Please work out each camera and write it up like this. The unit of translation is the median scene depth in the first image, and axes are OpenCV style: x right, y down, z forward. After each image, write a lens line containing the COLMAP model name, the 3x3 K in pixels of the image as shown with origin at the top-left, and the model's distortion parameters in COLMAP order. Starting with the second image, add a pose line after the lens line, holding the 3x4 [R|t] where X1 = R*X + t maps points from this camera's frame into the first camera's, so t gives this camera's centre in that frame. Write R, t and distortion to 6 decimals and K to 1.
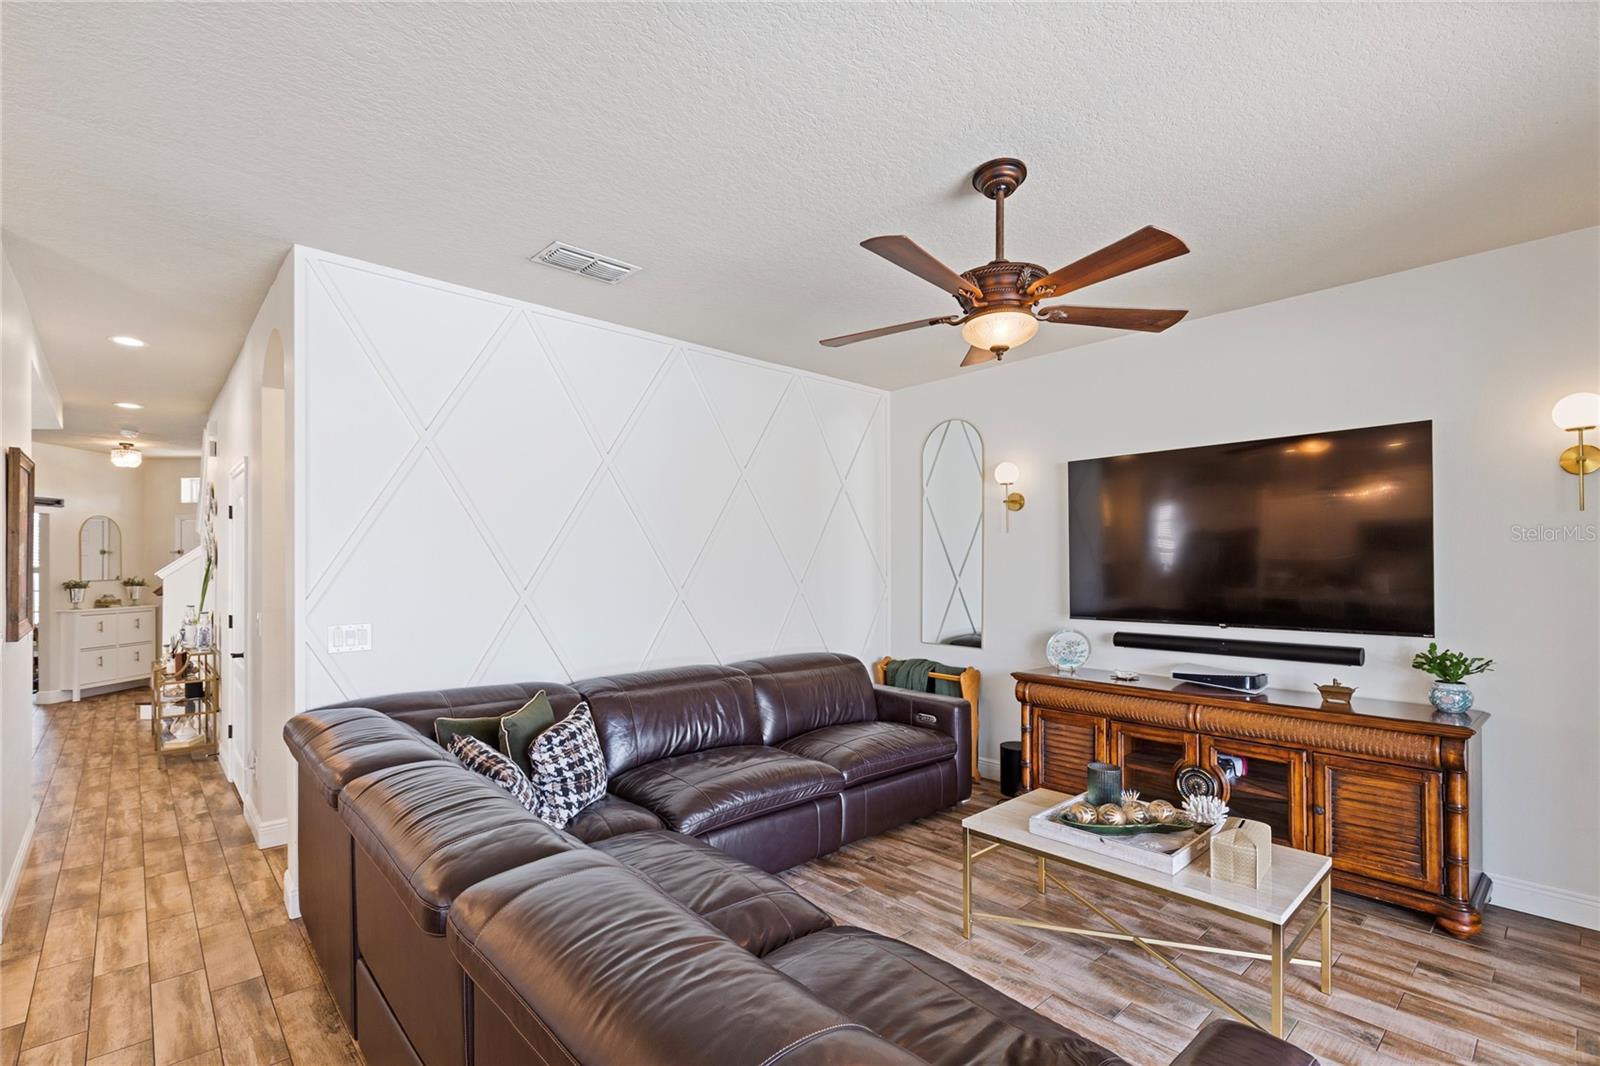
lens RADIAL K [[731.5, 0, 800.9], [0, 731.5, 564.6], [0, 0, 1]] dist [0.000233, -0.000210]
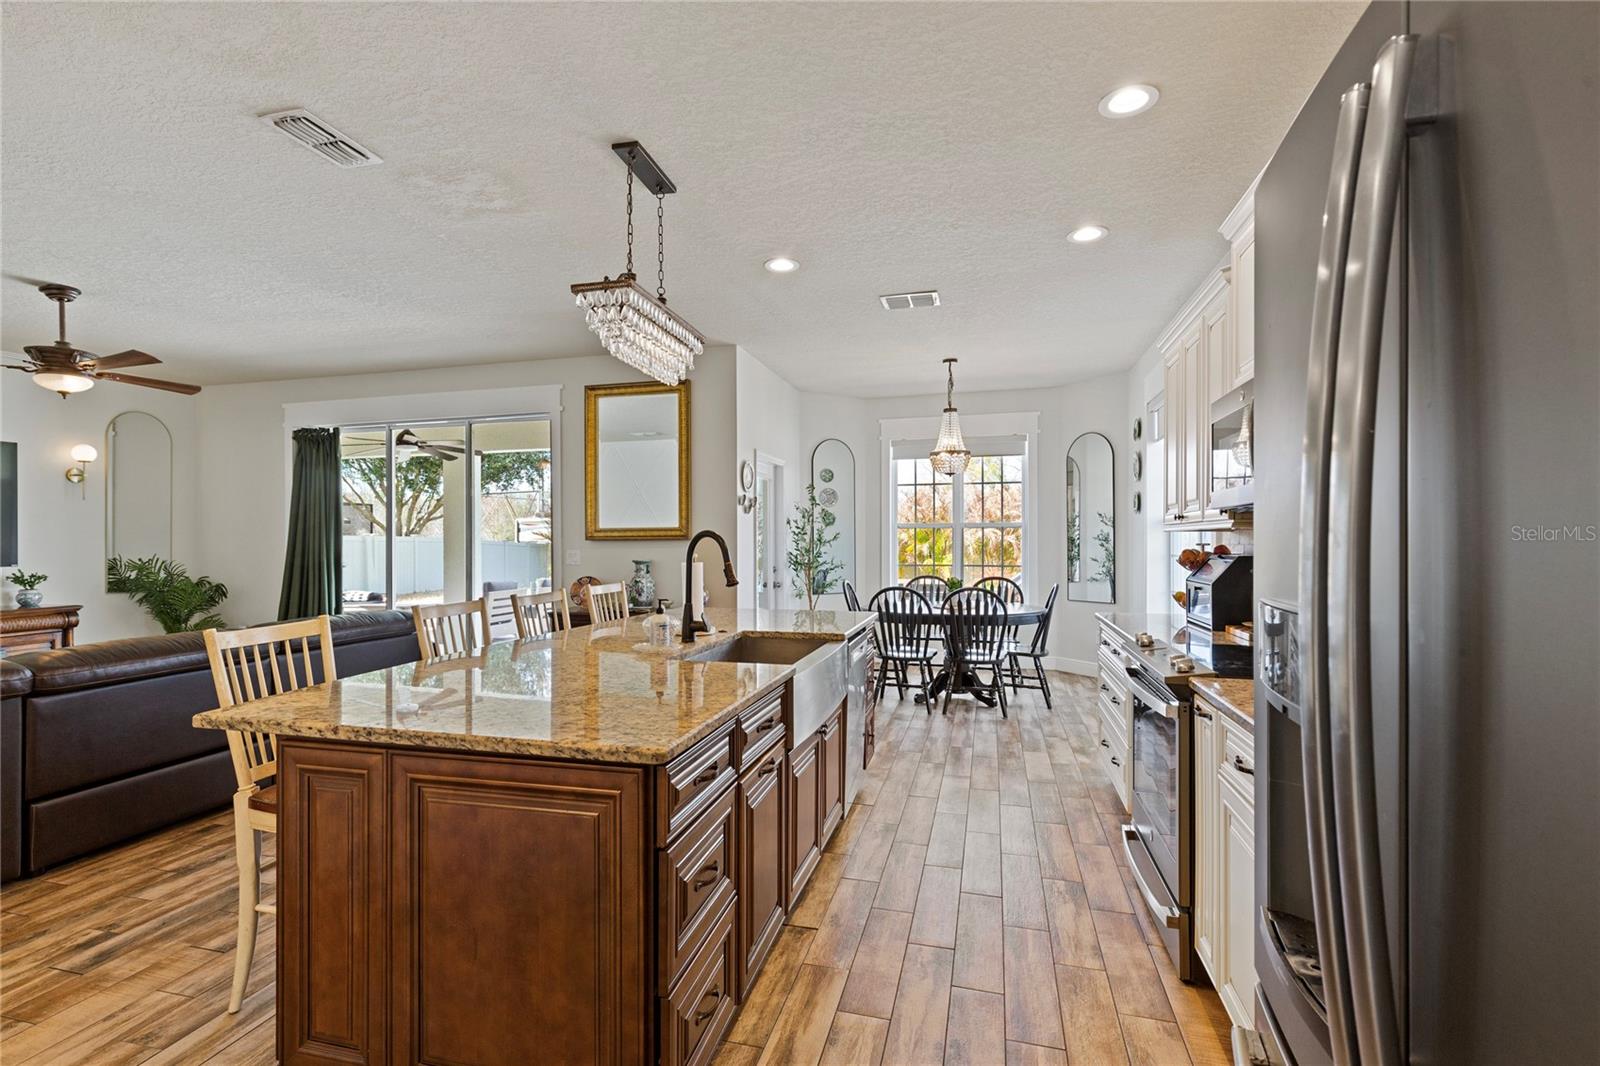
lens RADIAL K [[739.6, 0, 792.5], [0, 739.6, 540.1], [0, 0, 1]] dist [0.011230, 0.000073]
pose [[-0.532175, 0.005402, 0.846617, -1.444550], [0.005190, 0.999982, -0.003118, 0.045354], [-0.846618, 0.002735, -0.532194, 0.331886]]
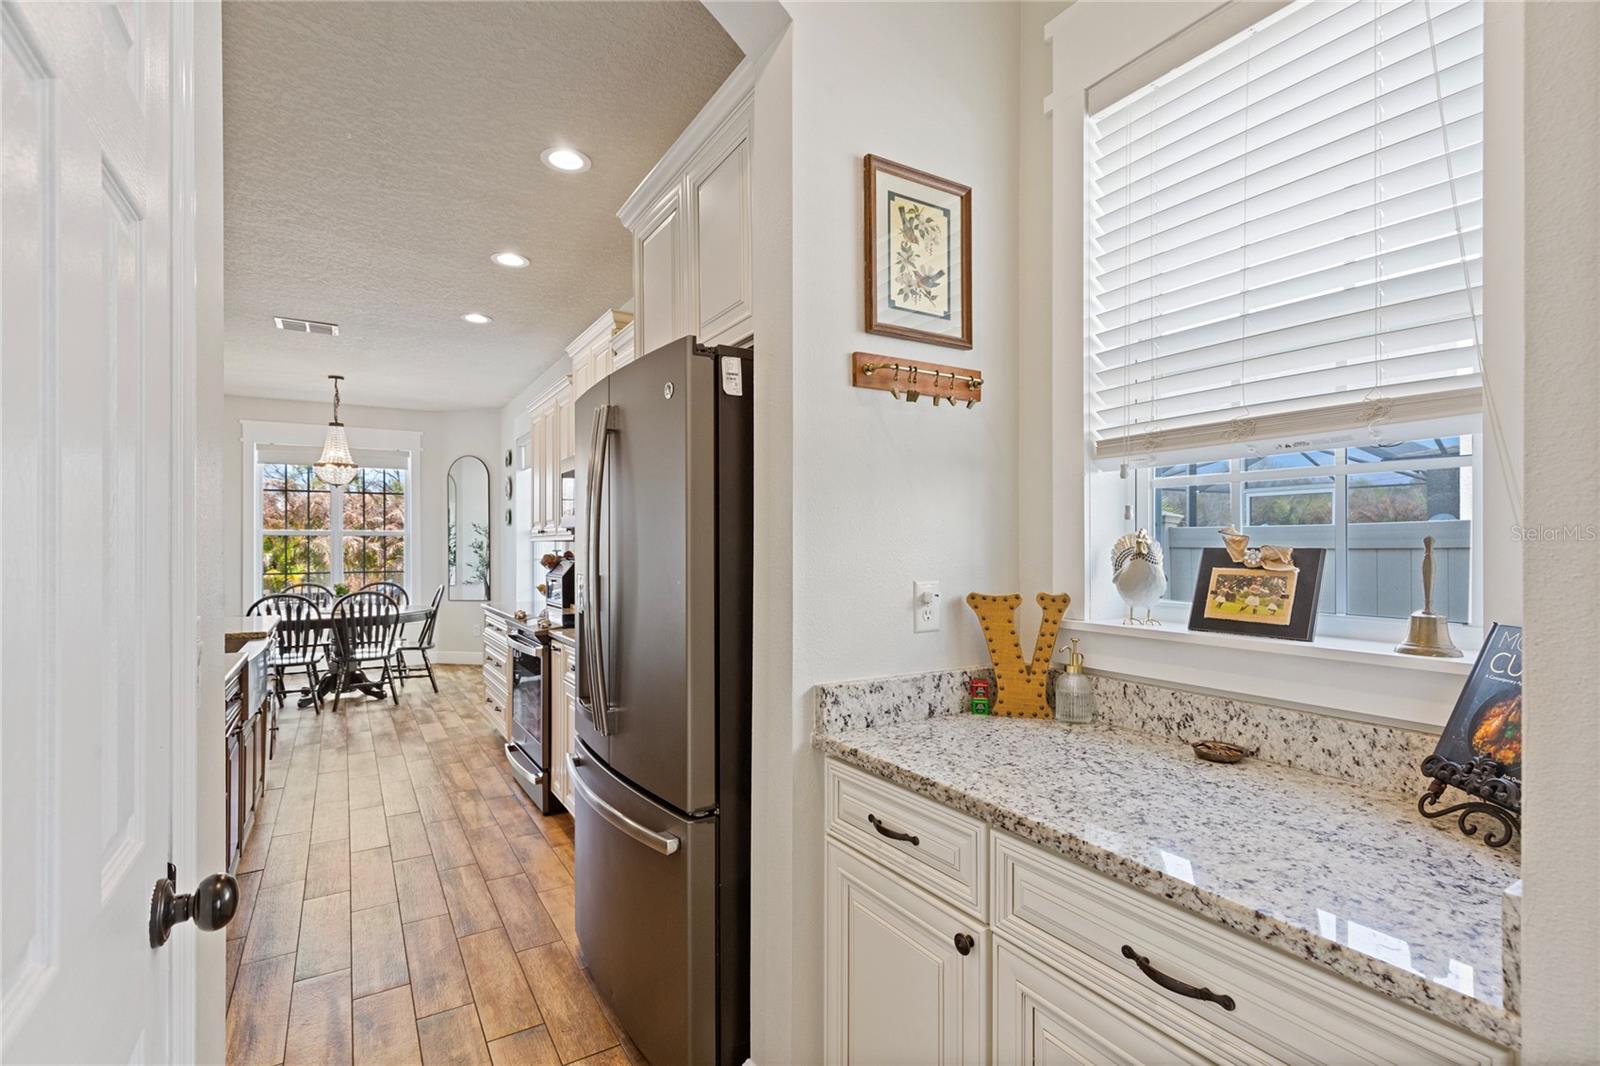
lens RADIAL K [[727.4, 0, 799.0], [0, 727.4, 541.5], [0, 0, 1]] dist [-0.000590, -0.000177]
pose [[-0.982927, 0.009037, 0.183773, -1.618084], [0.008278, 0.999954, -0.004897, 0.043810], [-0.183809, -0.003292, -0.982957, 0.640537]]
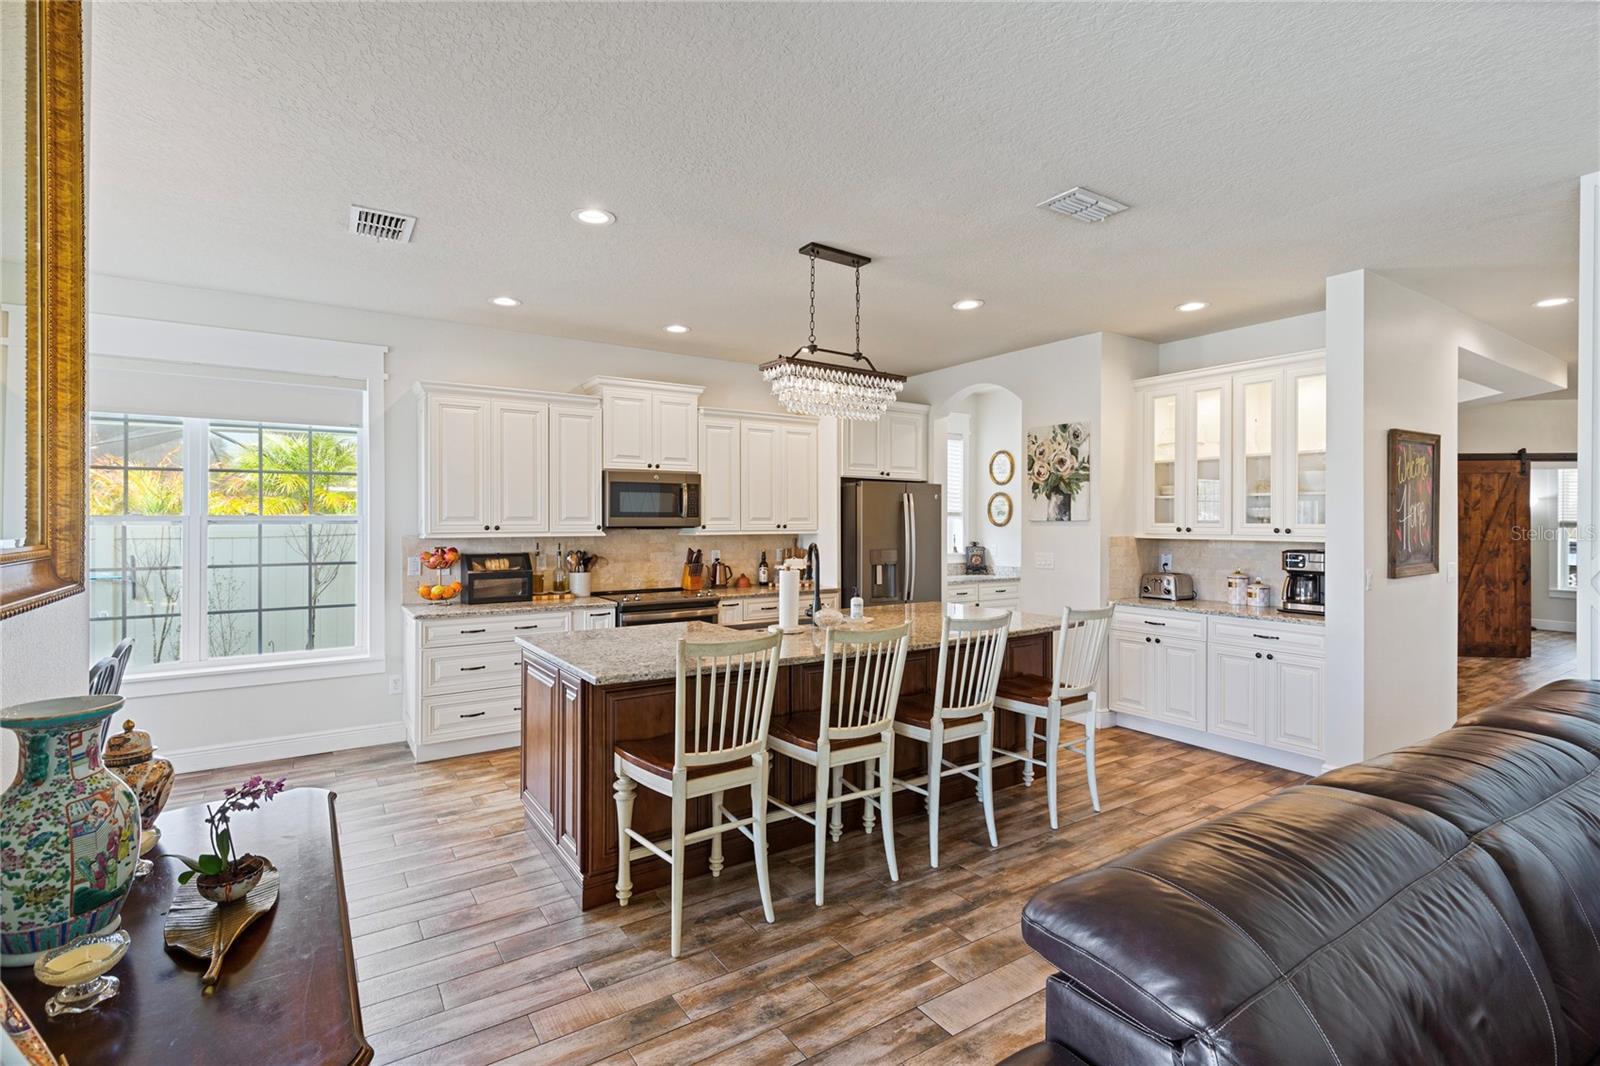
lens RADIAL K [[737.2, 0, 773.0], [0, 737.2, 522.0], [0, 0, 1]] dist [-0.000907, -0.000500]
pose [[-0.178723, 0.003503, -0.983893, 0.342874], [-0.000932, 0.999993, 0.003730, -0.000444], [0.983899, 0.001583, -0.178718, 0.130147]]
